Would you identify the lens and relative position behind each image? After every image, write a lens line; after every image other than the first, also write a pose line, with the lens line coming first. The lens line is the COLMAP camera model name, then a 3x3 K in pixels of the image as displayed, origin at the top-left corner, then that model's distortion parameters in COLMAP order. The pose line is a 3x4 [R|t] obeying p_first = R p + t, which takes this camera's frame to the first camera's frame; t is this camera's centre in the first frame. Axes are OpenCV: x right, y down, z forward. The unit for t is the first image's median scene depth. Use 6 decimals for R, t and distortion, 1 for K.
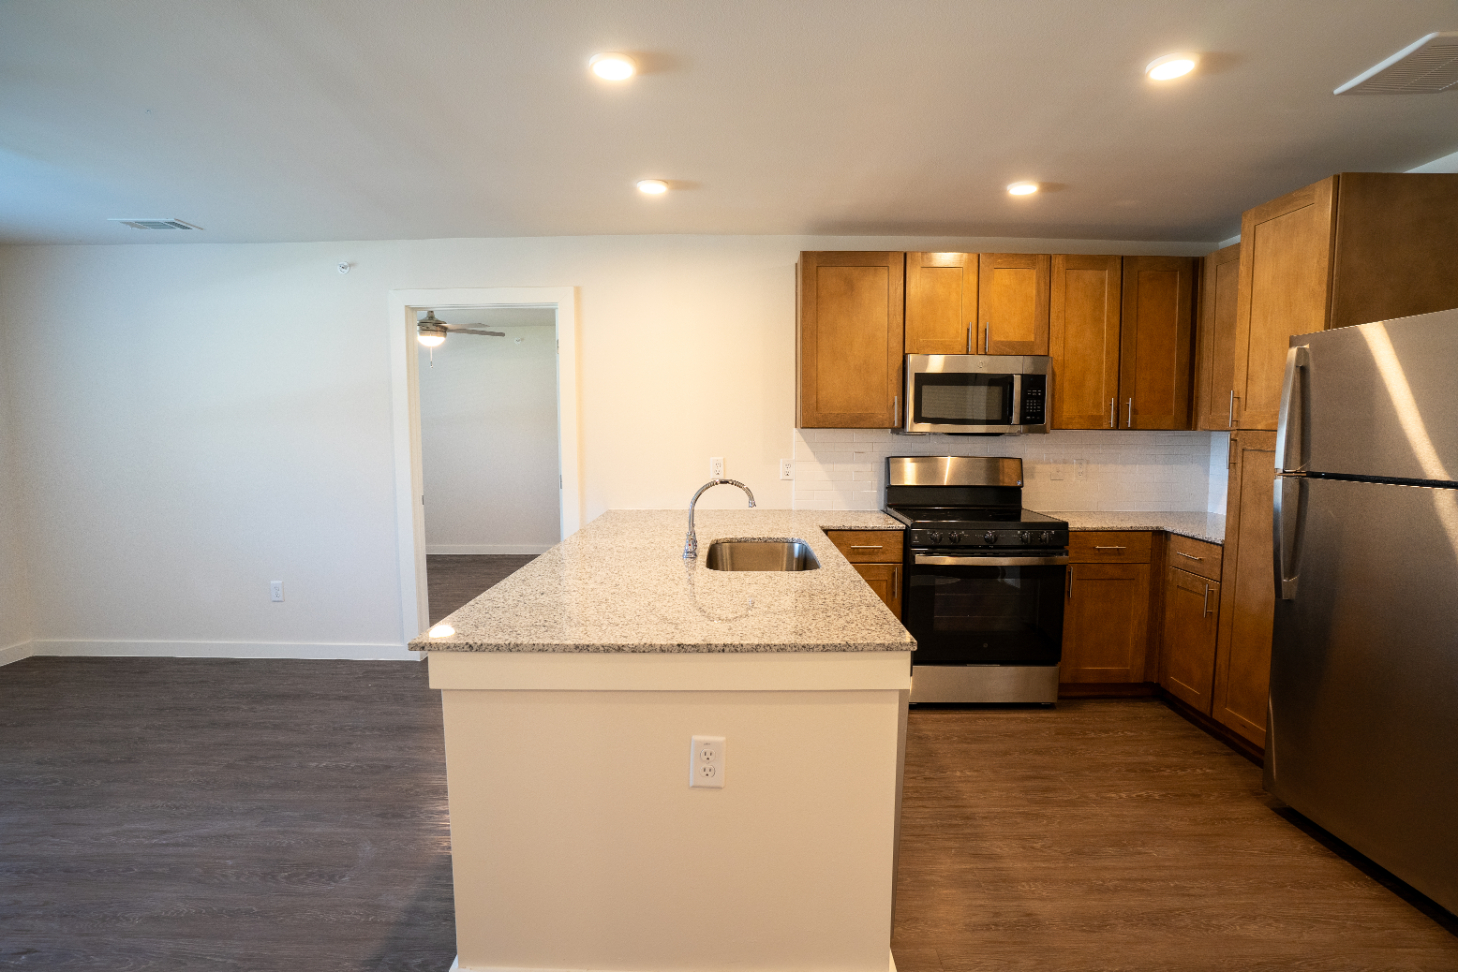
lens RADIAL K [[711.5, 0, 730.8], [0, 711.5, 486.2], [0, 0, 1]] dist [-0.026045, 0.001142]
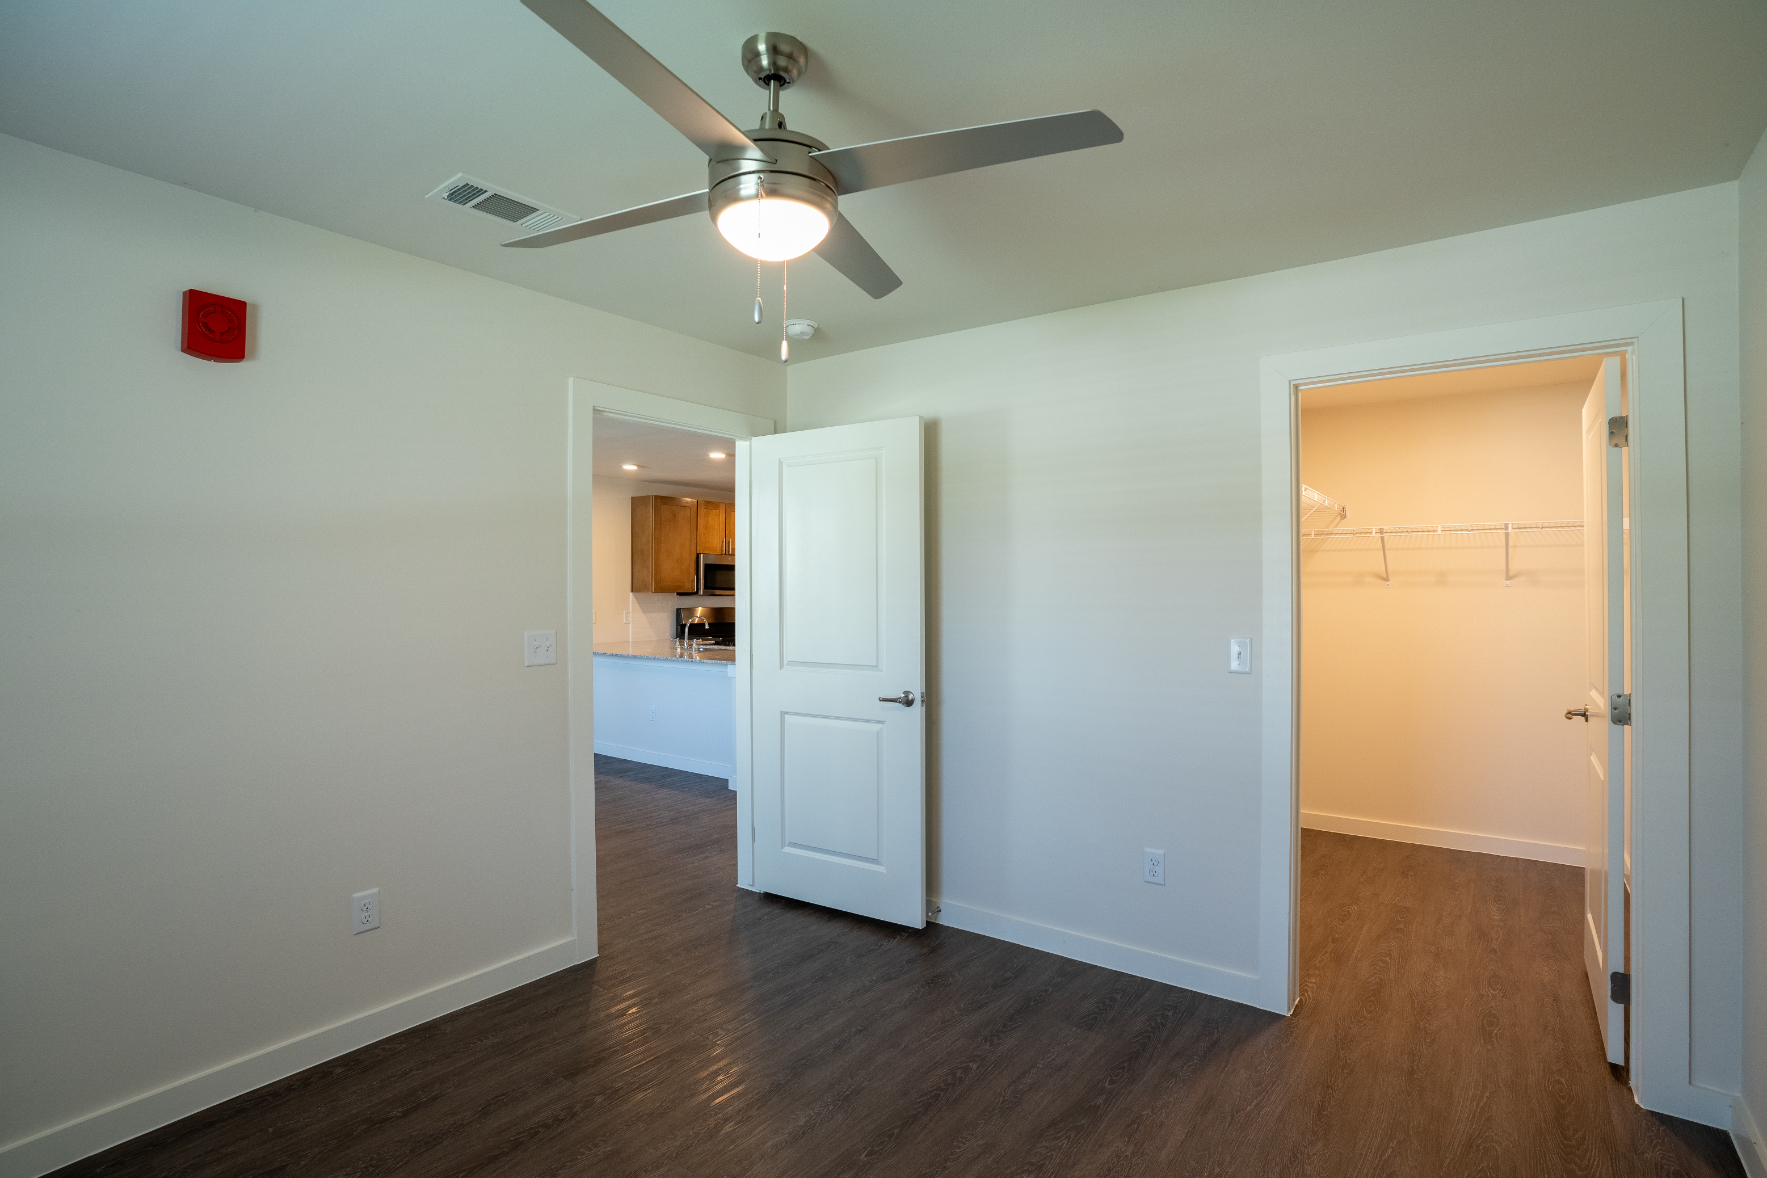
lens RADIAL K [[862.3, 0, 889.6], [0, 862.3, 589.1], [0, 0, 1]] dist [-0.026045, 0.001142]
pose [[0.555988, -0.002449, 0.831187, -1.404918], [0.067753, 0.996801, -0.042384, 0.041616], [-0.828424, 0.079881, 0.554376, -0.703777]]
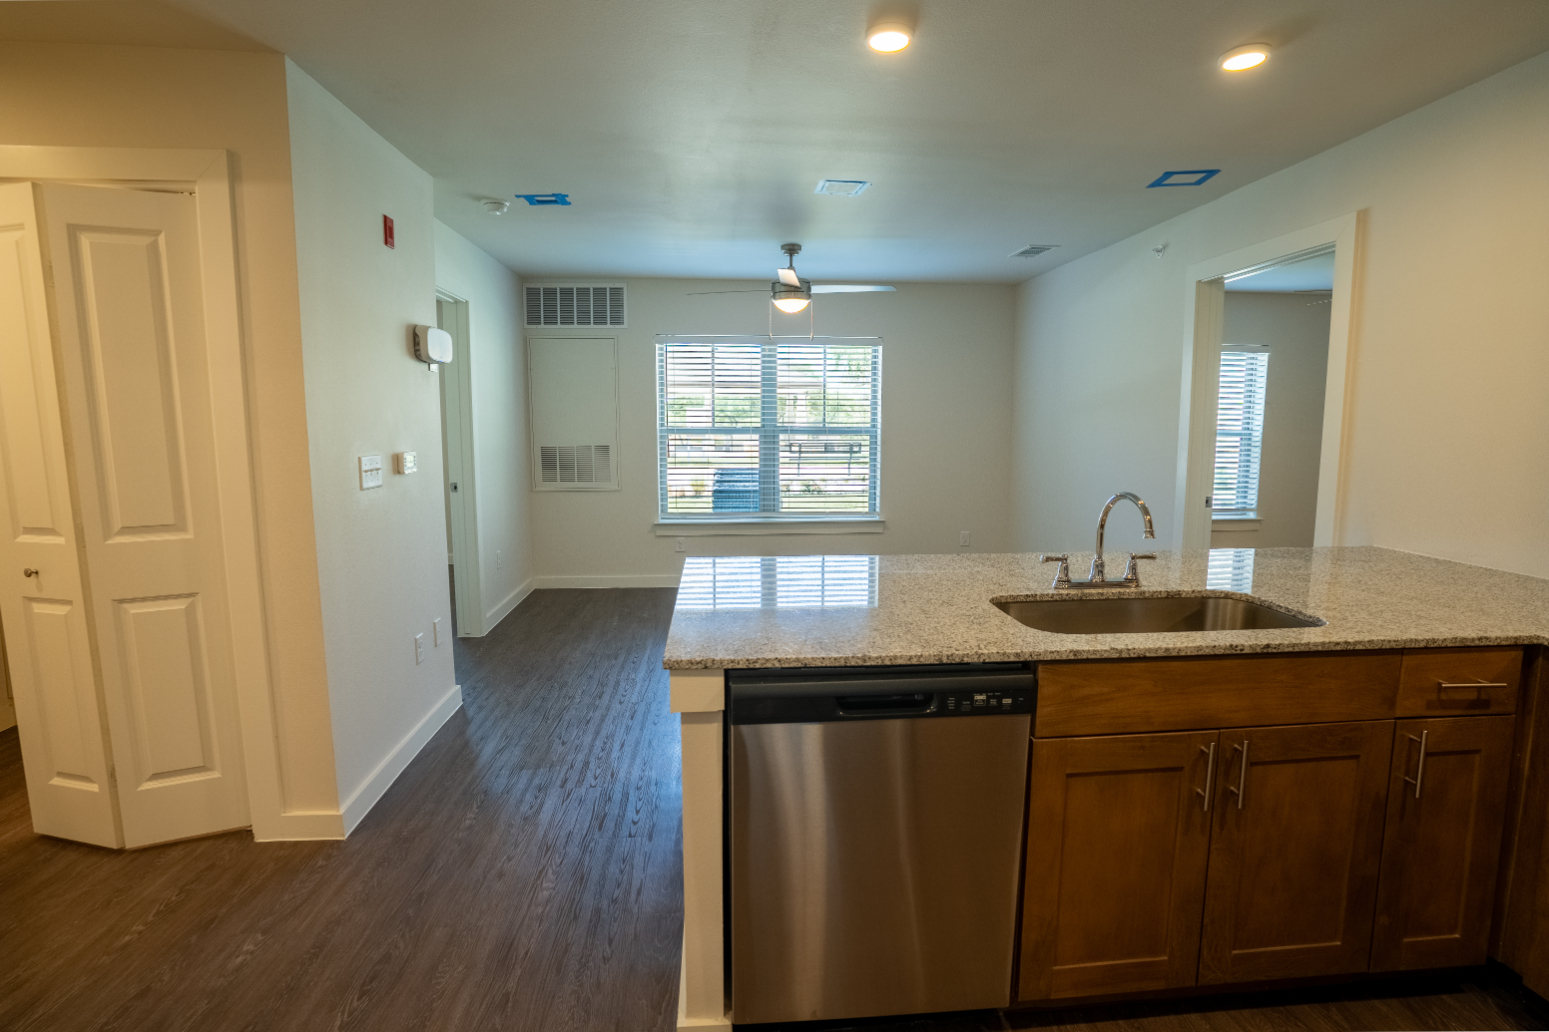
lens RADIAL K [[755.9, 0, 775.8], [0, 755.9, 510.3], [0, 0, 1]] dist [-0.026045, 0.001142]
pose [[0.088547, 0.123648, -0.988368, 0.524687], [-0.082563, 0.989762, 0.116425, -0.035659], [0.992644, 0.071294, 0.097849, 0.440930]]
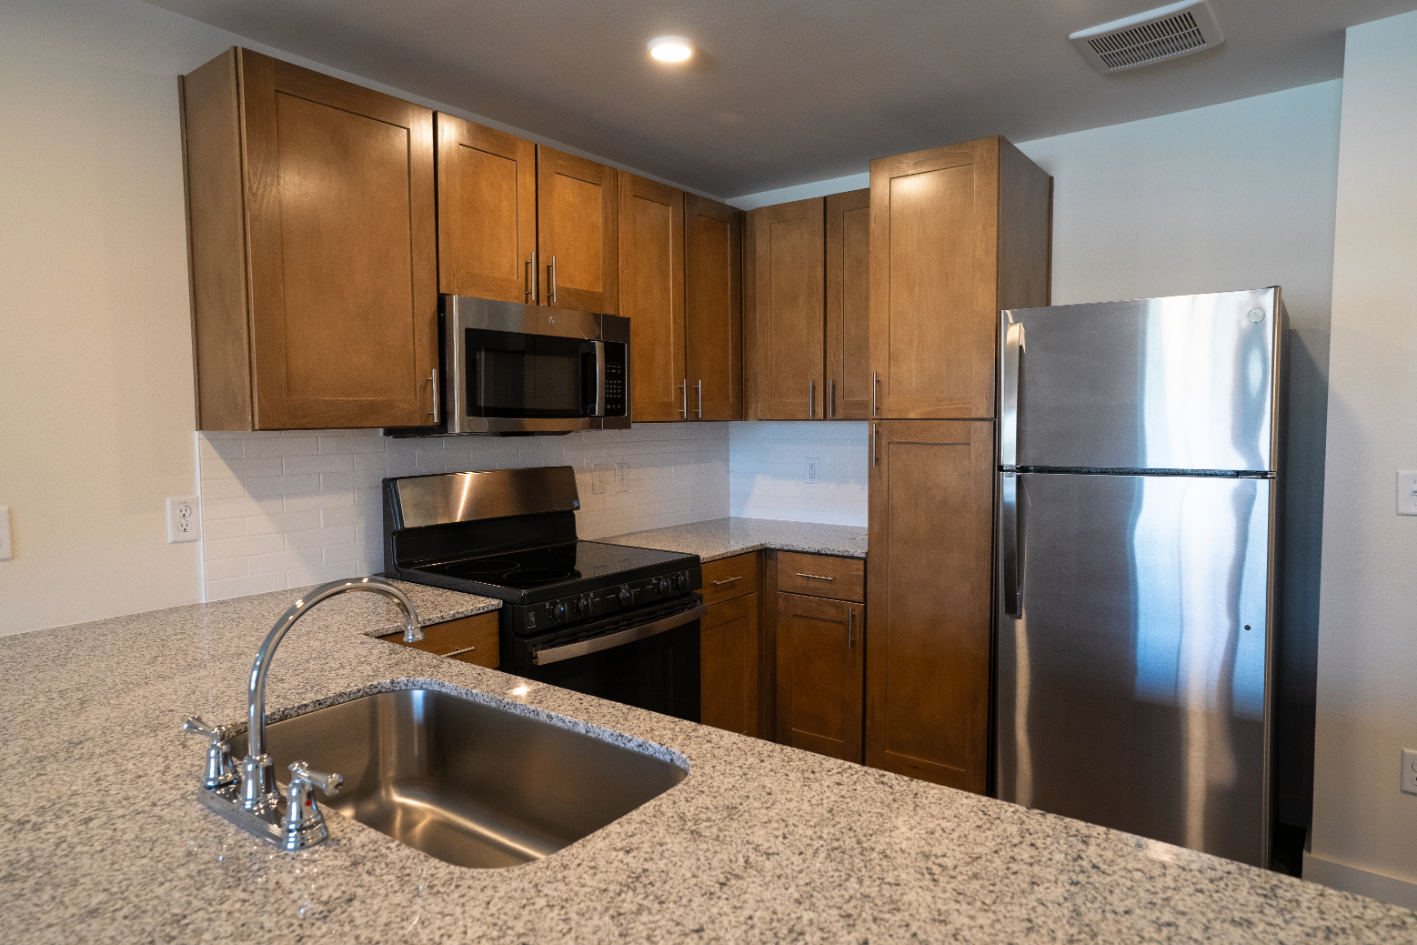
lens RADIAL K [[868.7, 0, 703.7], [0, 868.7, 466.2], [0, 0, 1]] dist [-0.004647, 0.001969]
pose [[0.595626, -0.057803, 0.801179, -0.190914], [0.079553, 0.996749, 0.012770, -0.043718], [-0.799313, 0.056130, 0.598288, 0.440028]]
